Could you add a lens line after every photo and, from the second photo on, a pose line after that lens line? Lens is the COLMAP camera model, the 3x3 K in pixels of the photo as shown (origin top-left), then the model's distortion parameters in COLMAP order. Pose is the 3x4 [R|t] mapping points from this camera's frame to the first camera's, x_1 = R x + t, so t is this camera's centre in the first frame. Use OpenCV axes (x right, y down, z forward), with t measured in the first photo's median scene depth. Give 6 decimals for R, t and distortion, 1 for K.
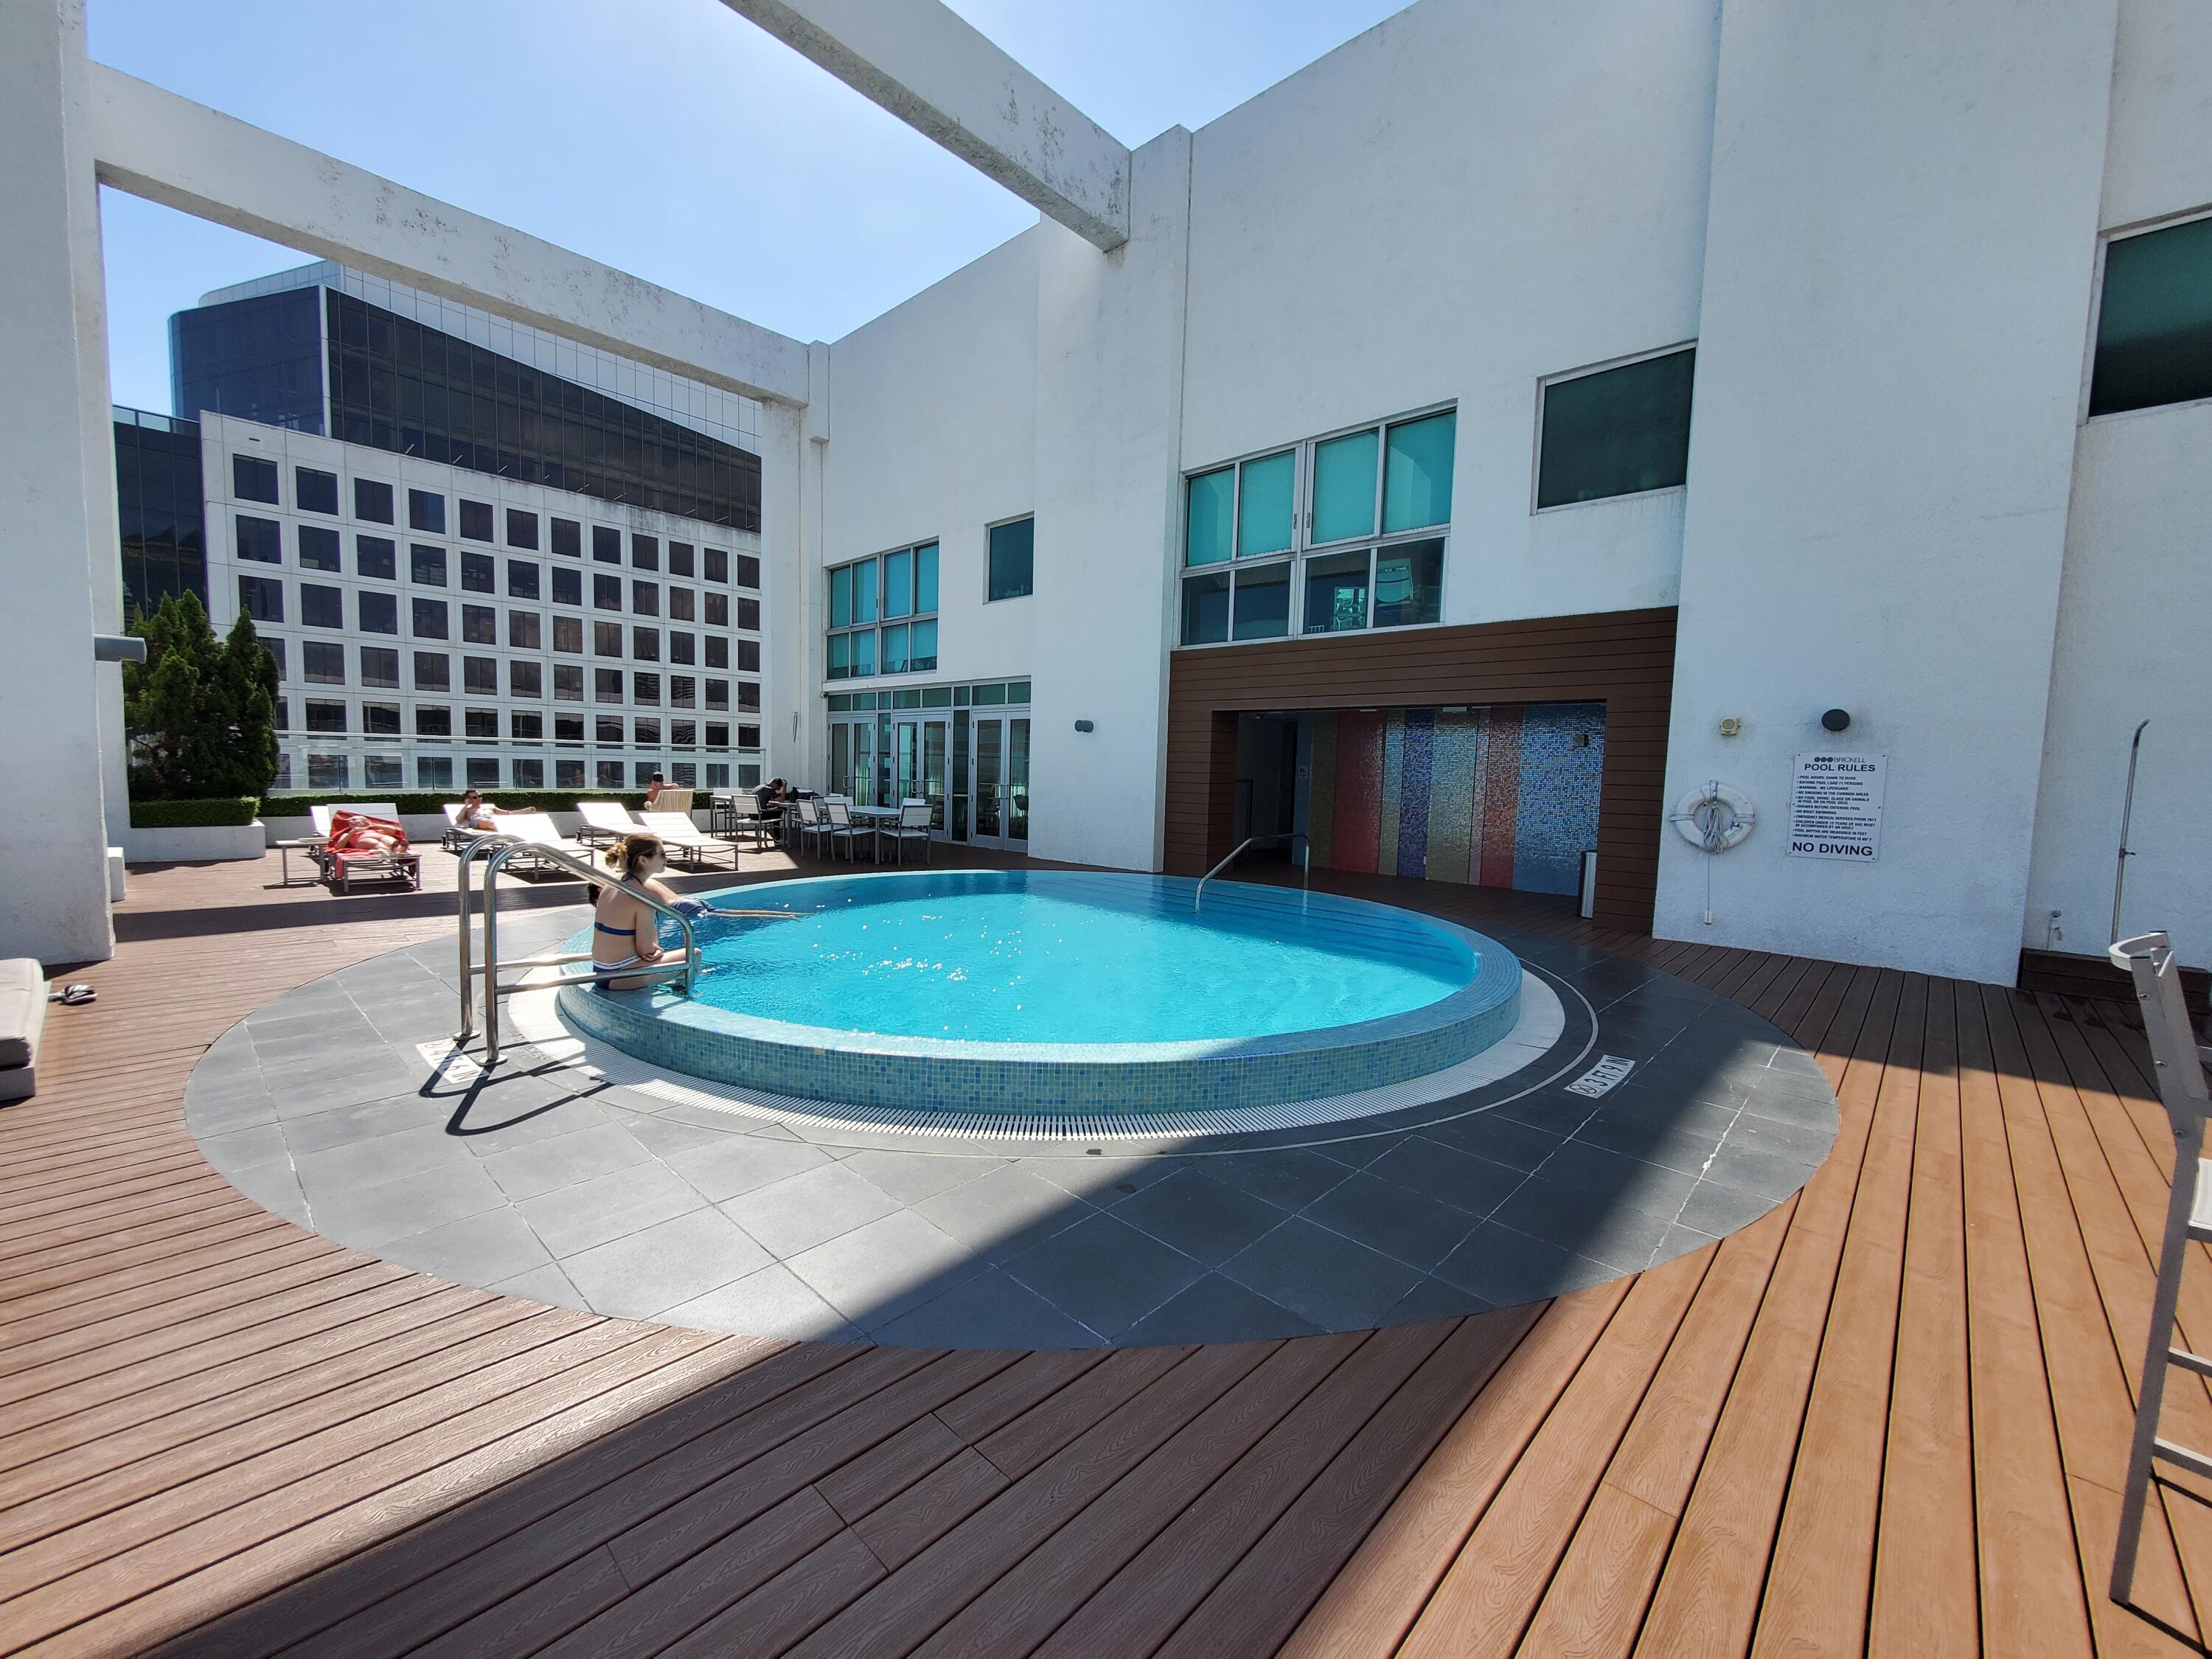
lens RADIAL K [[886.5, 0, 1086.0], [0, 886.5, 834.8], [0, 0, 1]] dist [0.001540, -0.002293]
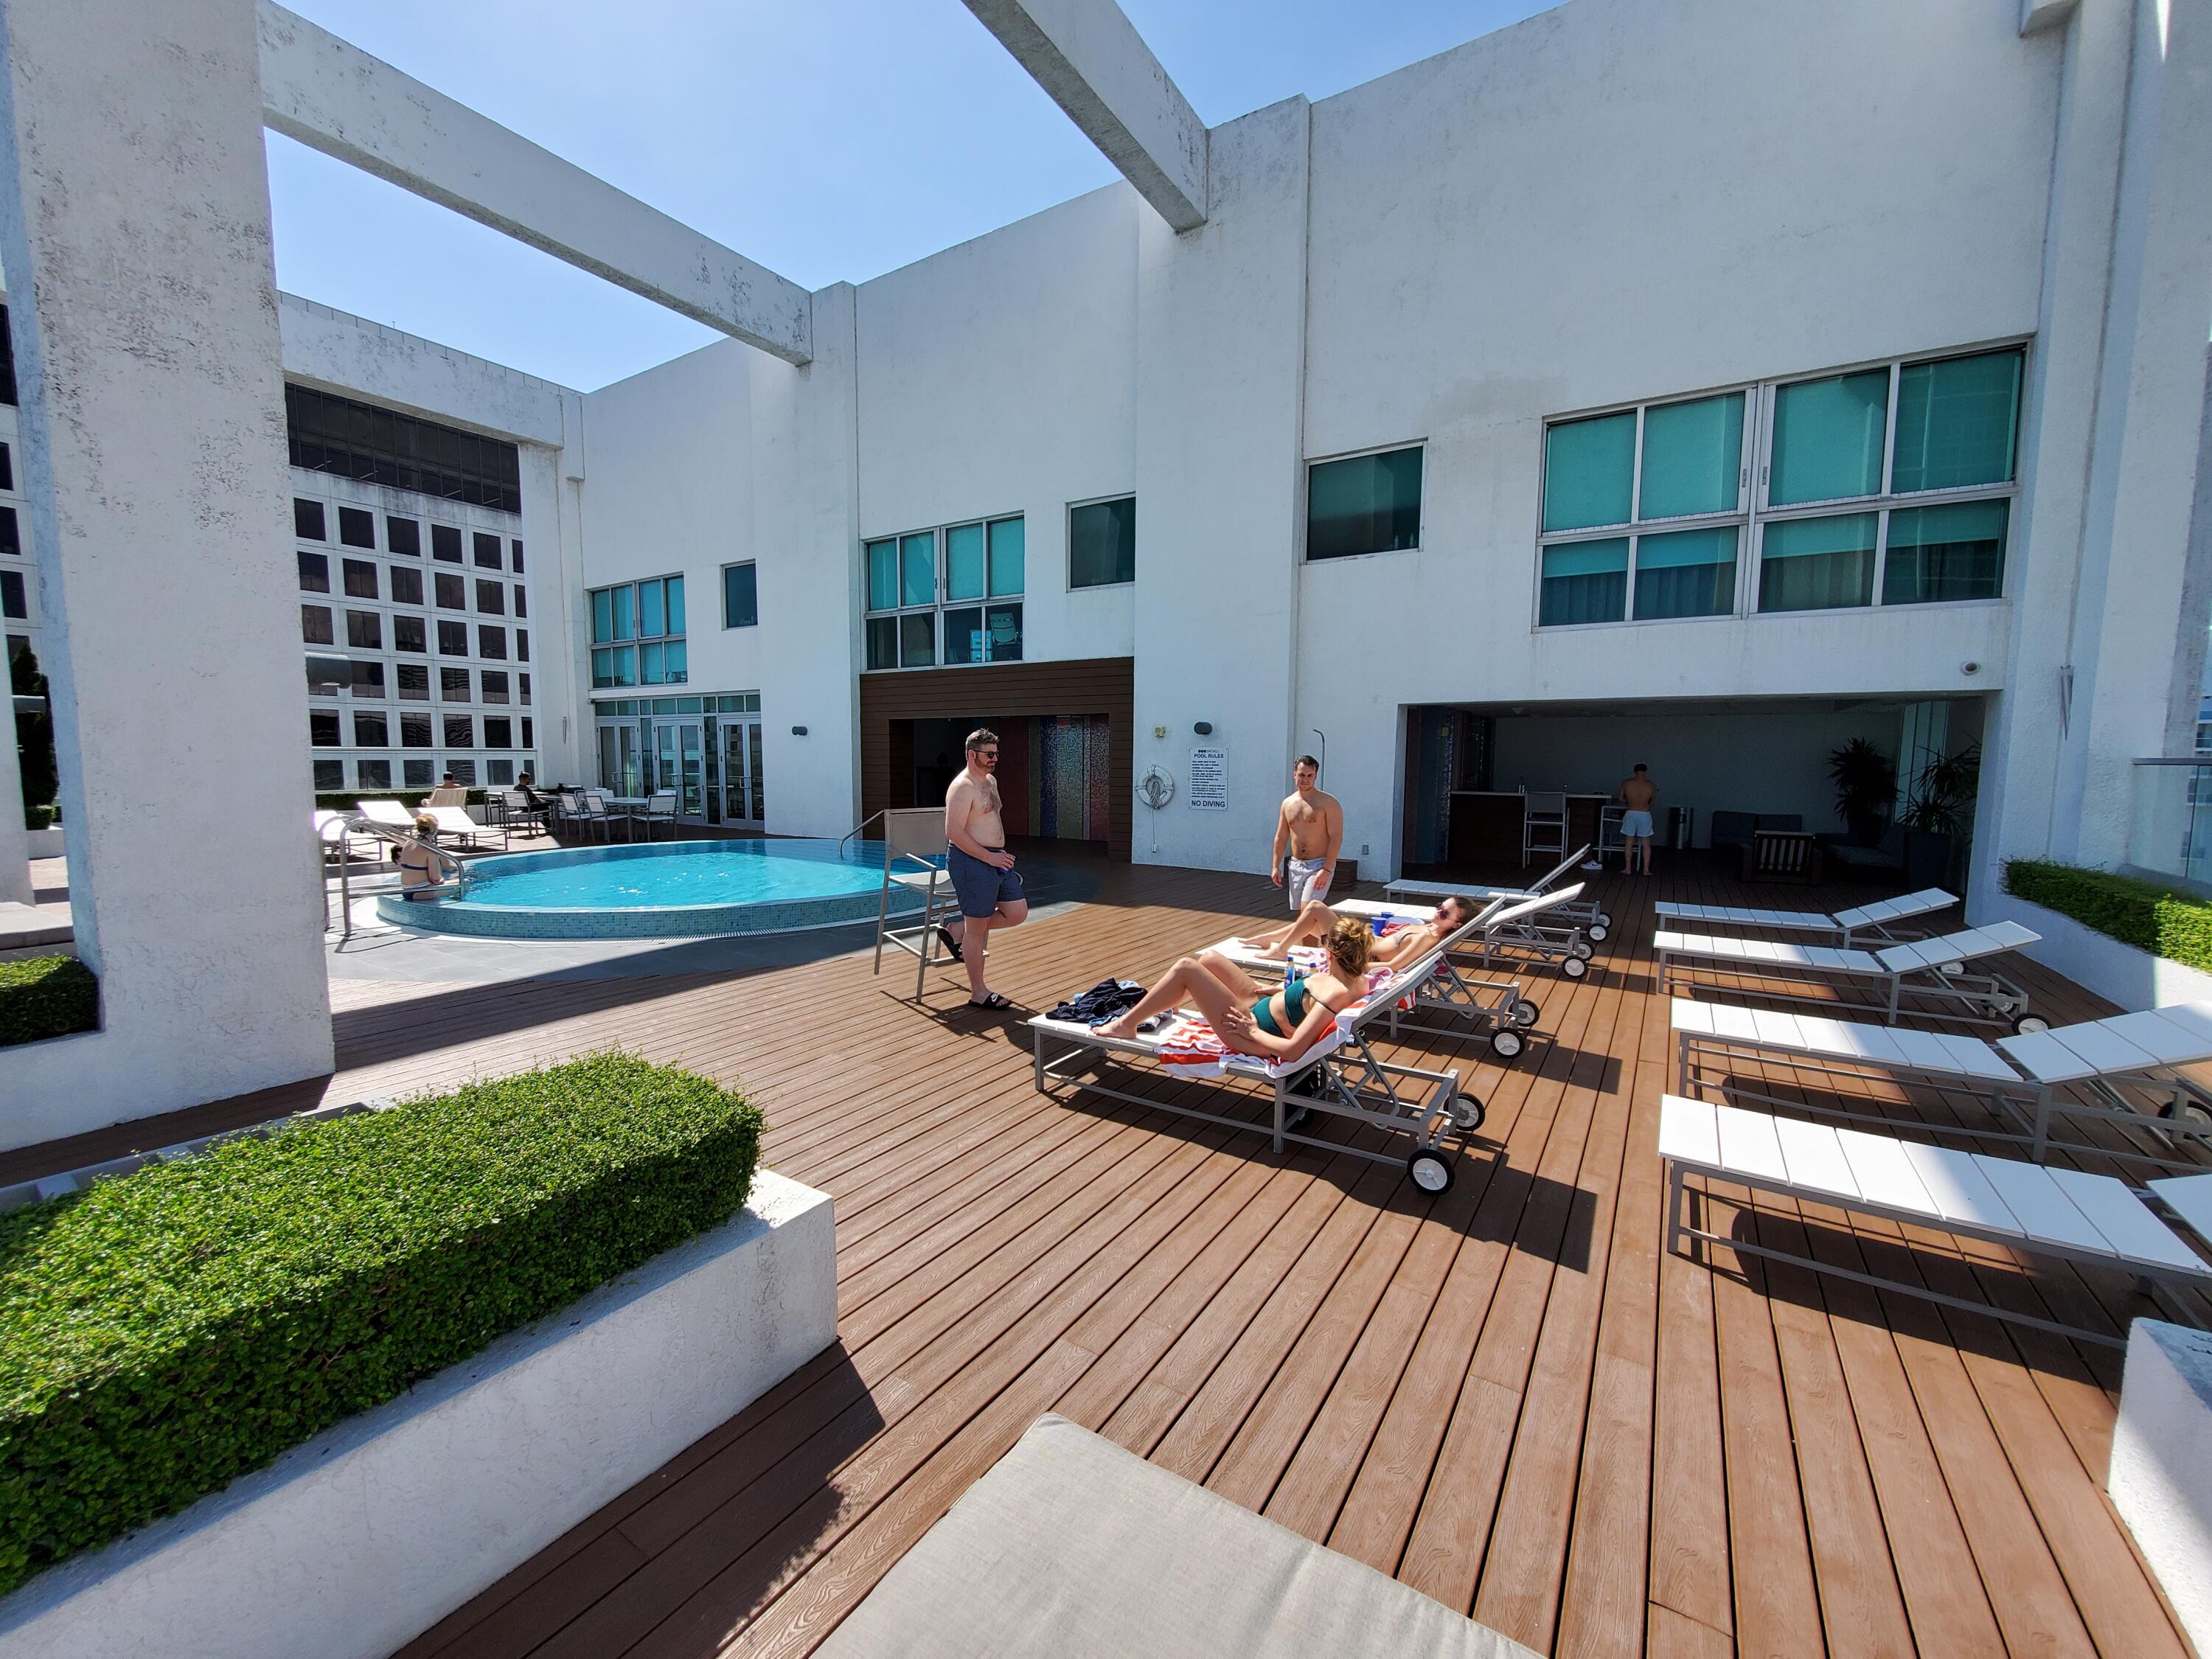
lens RADIAL K [[886.5, 0, 1090.7], [0, 886.5, 836.4], [0, 0, 1]] dist [0.001540, -0.002293]
pose [[0.981642, -0.038902, 0.186725, 0.156200], [0.035213, 0.999114, 0.023035, 0.016354], [-0.187456, -0.016037, 0.982142, -0.330940]]
